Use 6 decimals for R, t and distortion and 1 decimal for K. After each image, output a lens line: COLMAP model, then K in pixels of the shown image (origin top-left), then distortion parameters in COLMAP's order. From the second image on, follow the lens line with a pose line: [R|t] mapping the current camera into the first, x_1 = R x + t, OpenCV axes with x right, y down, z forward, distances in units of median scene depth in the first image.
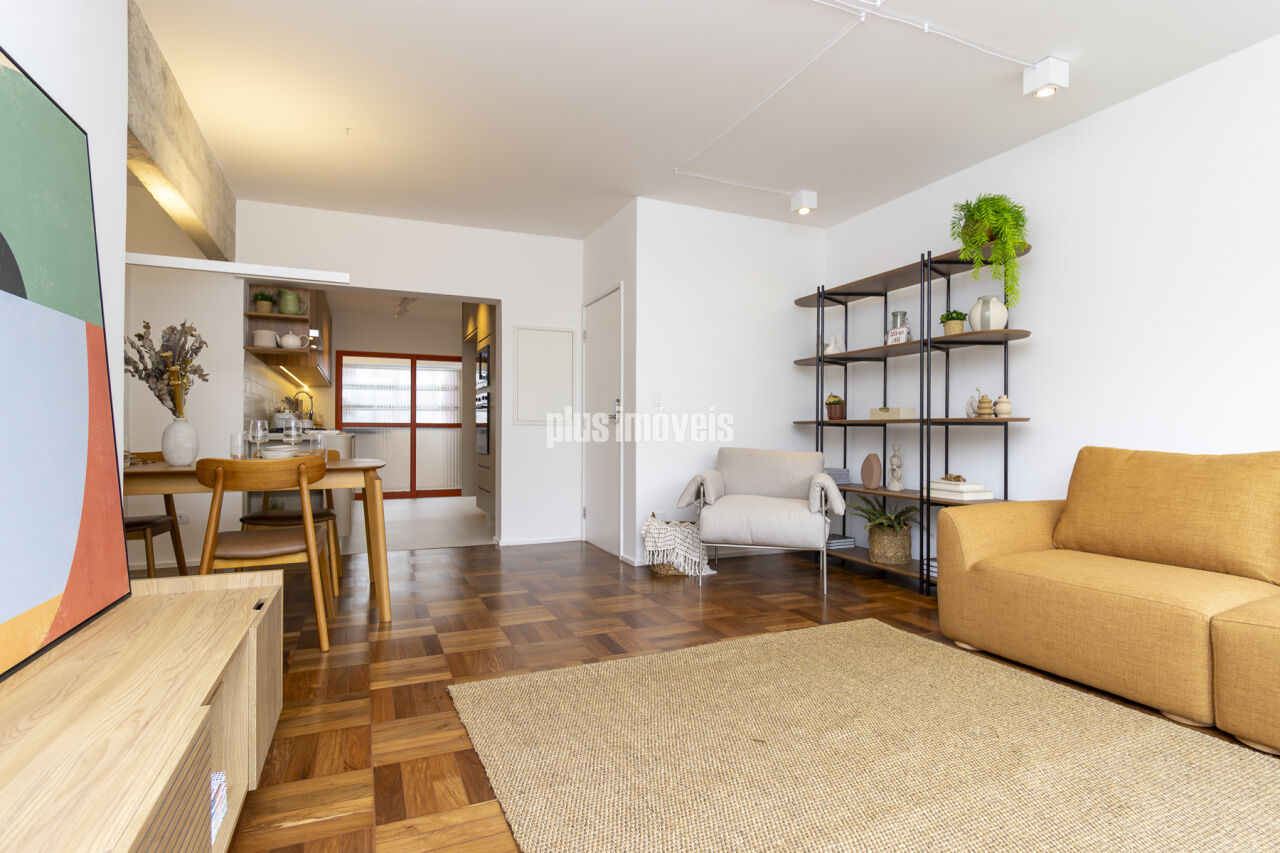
lens RADIAL K [[648.5, 0, 638.2], [0, 648.5, 436.5], [0, 0, 1]] dist [-0.000705, -0.002382]
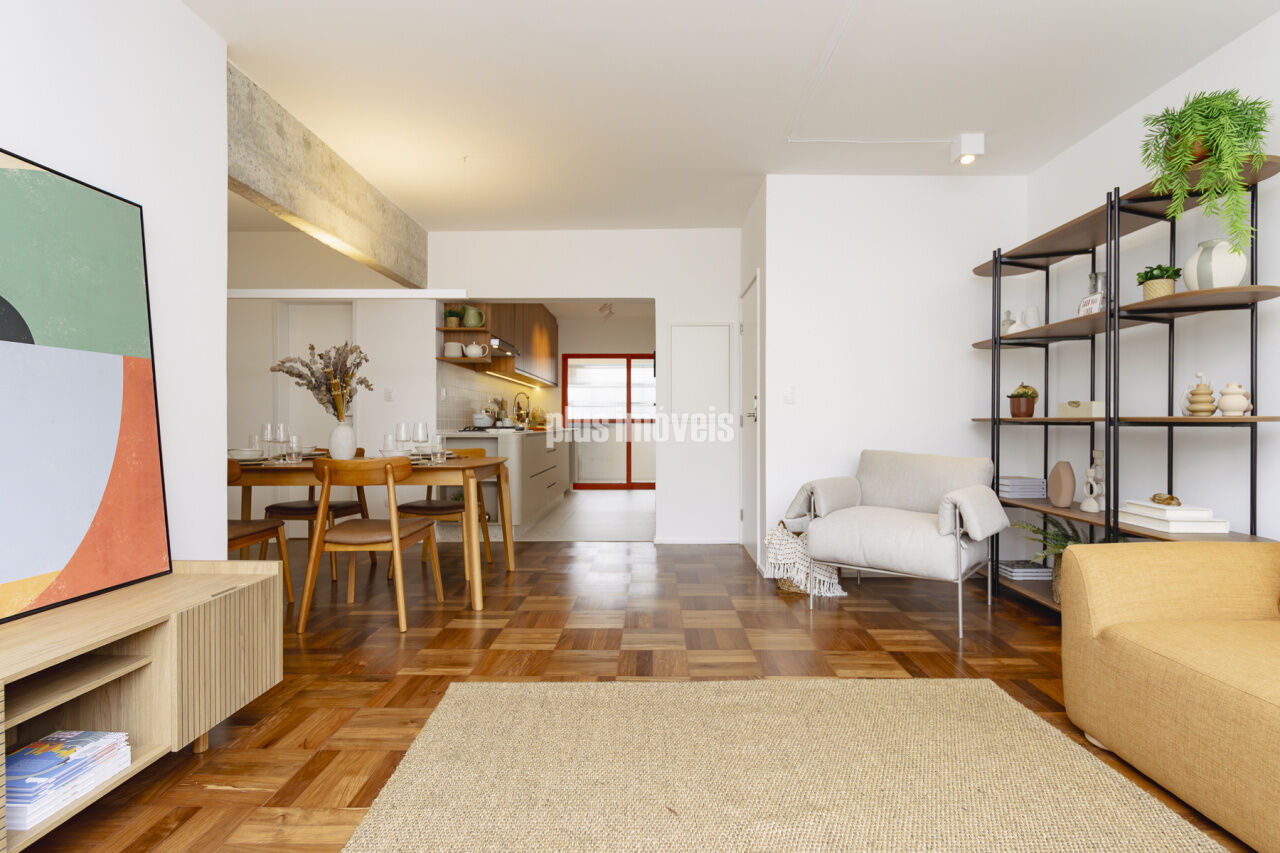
lens RADIAL K [[648.5, 0, 645.5], [0, 648.5, 430.0], [0, 0, 1]] dist [-0.000705, -0.002382]
pose [[0.910653, 0.001576, -0.413169, 0.271094], [-0.000004, 0.999993, 0.003804, -0.016257], [0.413172, -0.003463, 0.910646, 0.117879]]
